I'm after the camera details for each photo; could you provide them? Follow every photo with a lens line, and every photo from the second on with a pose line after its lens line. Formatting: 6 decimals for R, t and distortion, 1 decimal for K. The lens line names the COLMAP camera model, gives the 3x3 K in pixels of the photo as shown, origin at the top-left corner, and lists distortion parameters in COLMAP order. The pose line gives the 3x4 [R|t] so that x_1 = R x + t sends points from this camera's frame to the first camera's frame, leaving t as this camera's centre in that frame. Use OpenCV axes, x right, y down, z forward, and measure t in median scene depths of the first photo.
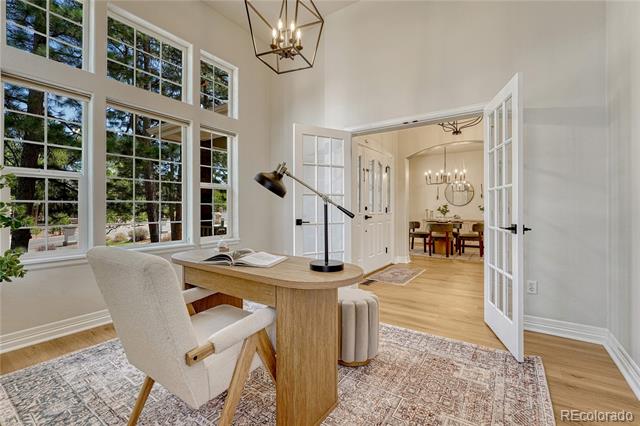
lens RADIAL K [[269.6, 0, 323.7], [0, 269.6, 207.8], [0, 0, 1]] dist [-0.013080, 0.000392]
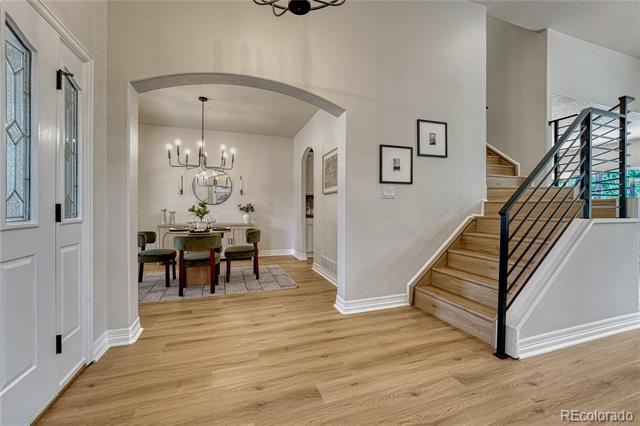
lens RADIAL K [[269.6, 0, 320.7], [0, 269.6, 207.1], [0, 0, 1]] dist [-0.013080, 0.000392]
pose [[0.598331, 0.004331, 0.801237, 0.127492], [-0.003844, 0.999989, -0.002535, 0.000876], [-0.801240, -0.001563, 0.598342, 0.434054]]
